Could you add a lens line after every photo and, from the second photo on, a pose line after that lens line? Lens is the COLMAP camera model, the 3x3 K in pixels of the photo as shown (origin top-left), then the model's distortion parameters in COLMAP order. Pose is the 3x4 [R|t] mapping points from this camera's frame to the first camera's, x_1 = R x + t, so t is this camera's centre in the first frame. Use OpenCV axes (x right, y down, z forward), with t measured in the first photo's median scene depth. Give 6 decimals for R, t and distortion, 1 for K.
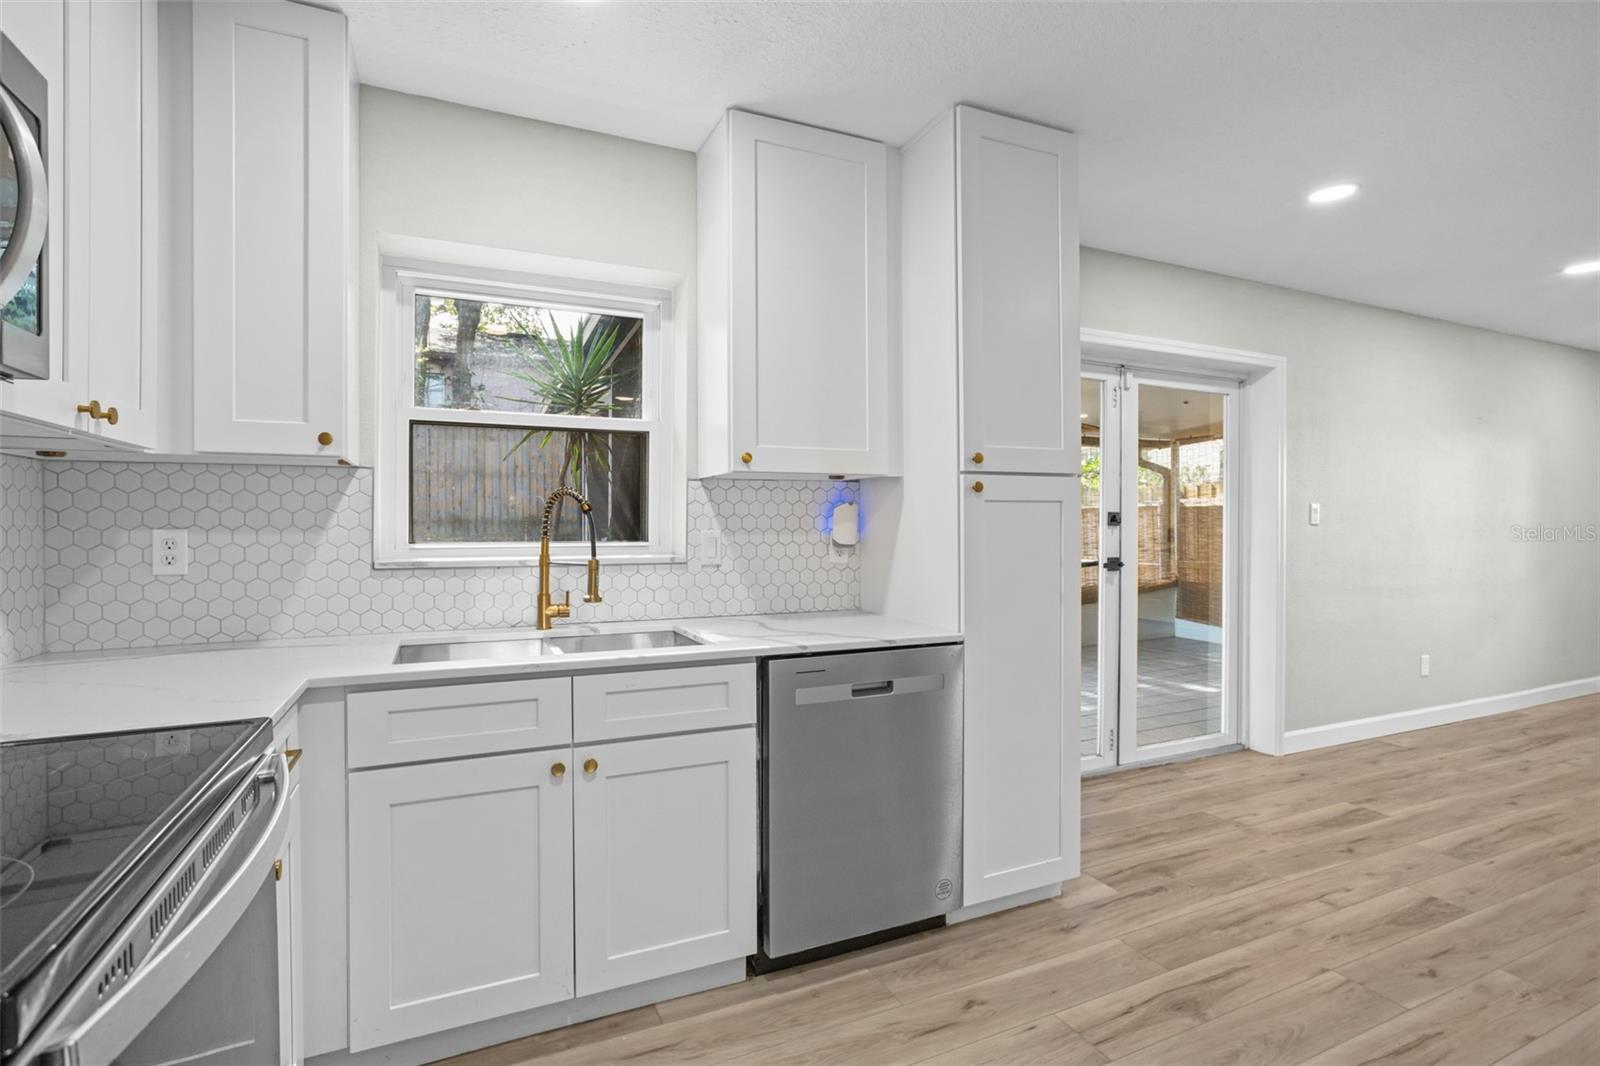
lens RADIAL K [[773.9, 0, 796.5], [0, 773.9, 529.0], [0, 0, 1]] dist [-0.027817, 0.015317]
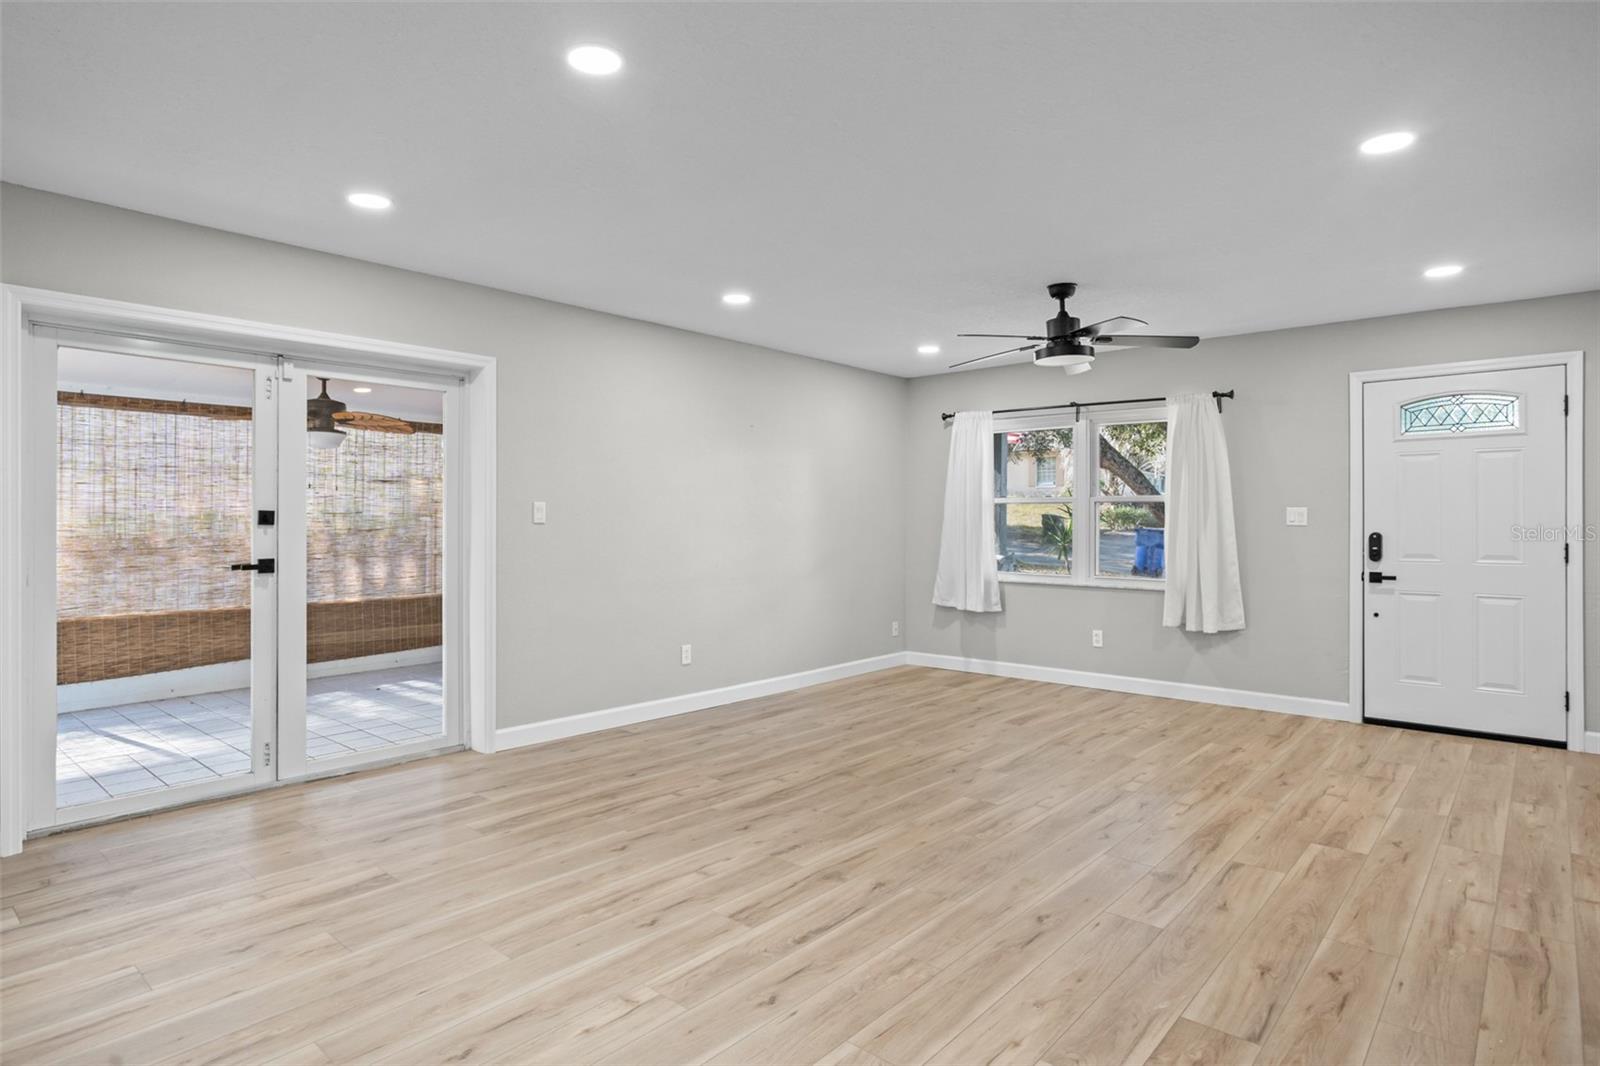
lens RADIAL K [[859.4, 0, 795.0], [0, 859.4, 525.3], [0, 0, 1]] dist [-0.017376, 0.005200]
pose [[0.916017, -0.002801, 0.401130, 0.829882], [0.005560, 0.999968, -0.005714, 0.008054], [-0.401102, 0.007465, 0.916003, -0.296785]]
